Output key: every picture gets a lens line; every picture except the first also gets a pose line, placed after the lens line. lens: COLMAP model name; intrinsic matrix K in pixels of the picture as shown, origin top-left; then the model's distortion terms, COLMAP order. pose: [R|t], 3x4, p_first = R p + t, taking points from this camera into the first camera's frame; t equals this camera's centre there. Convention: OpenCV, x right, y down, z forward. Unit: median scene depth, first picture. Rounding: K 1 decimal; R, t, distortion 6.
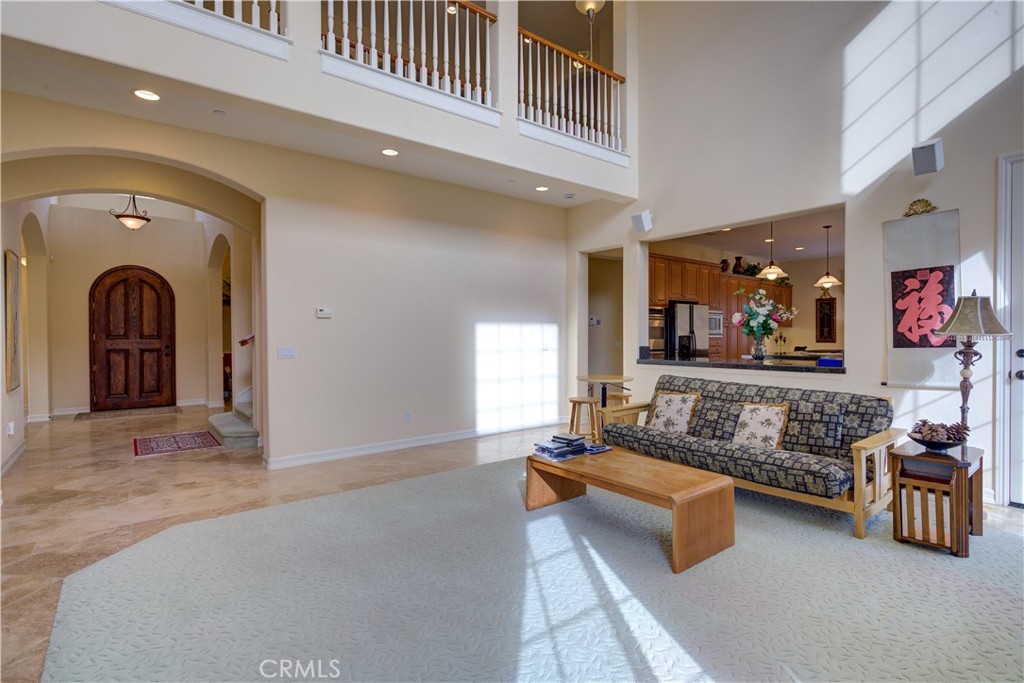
lens RADIAL K [[501.0, 0, 512.0], [0, 501.0, 341.5], [0, 0, 1]] dist [-0.002131, 0.000406]
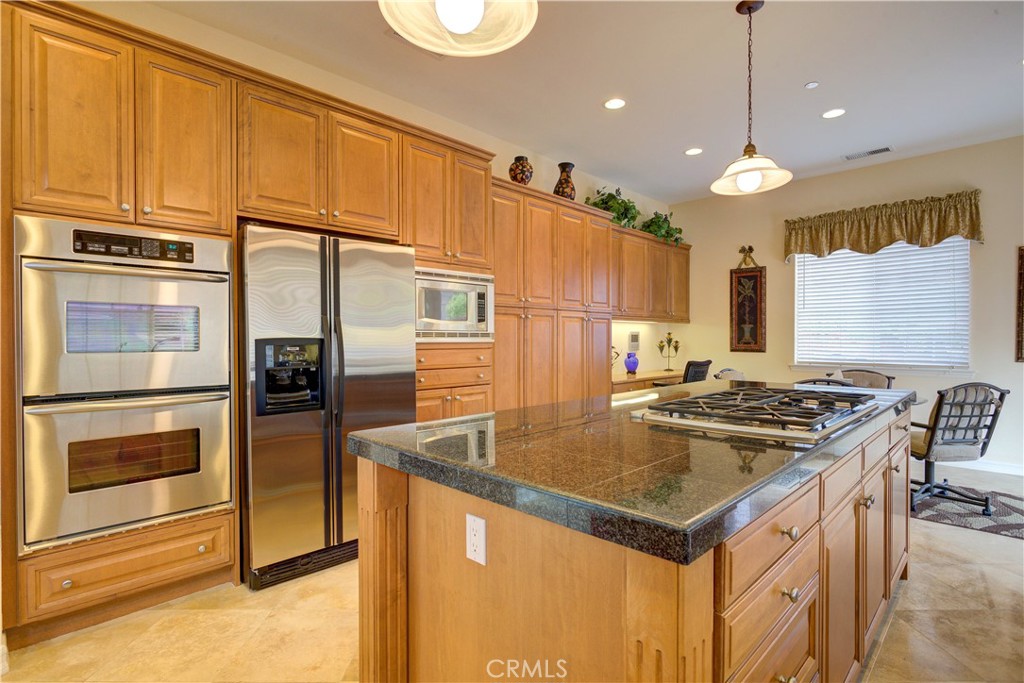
lens RADIAL K [[501.0, 0, 512.0], [0, 501.0, 341.5], [0, 0, 1]] dist [-0.002131, 0.000406]
pose [[0.993094, 0.001745, 0.117308, 0.330403], [-0.001454, 0.999996, -0.002563, -0.007309], [-0.117312, 0.002375, 0.993092, 0.523327]]
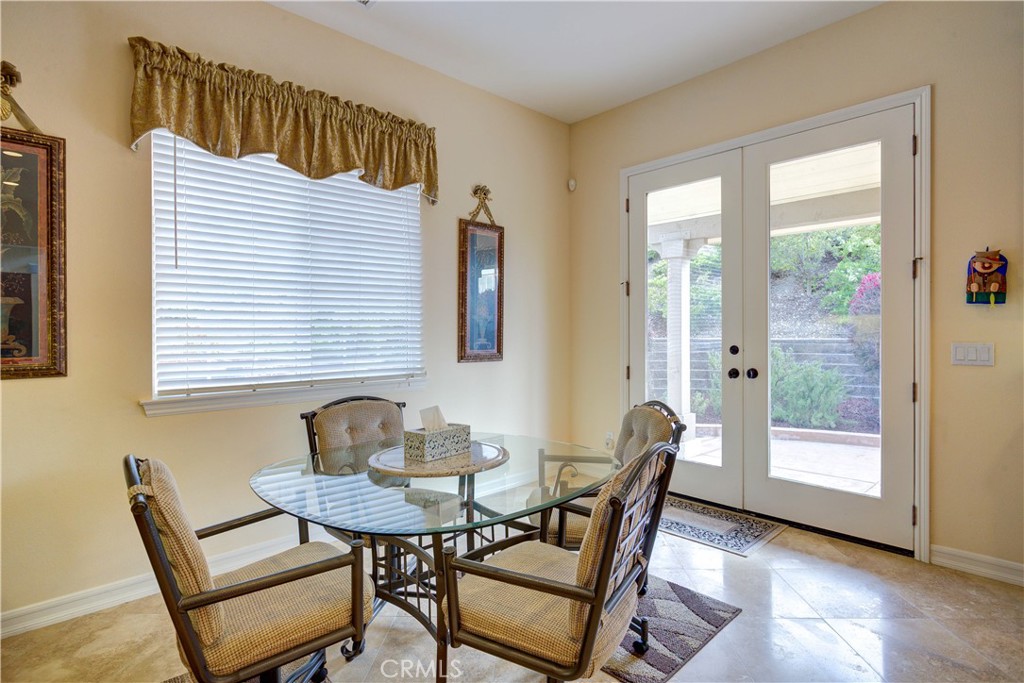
lens RADIAL K [[515.9, 0, 512.9], [0, 515.9, 327.8], [0, 0, 1]] dist [-0.001475, -0.000055]
pose [[-0.093985, 0.003667, 0.995567, 0.446655], [0.015023, 0.999885, -0.002264, -0.013081], [-0.995460, 0.014744, -0.094029, 0.867980]]
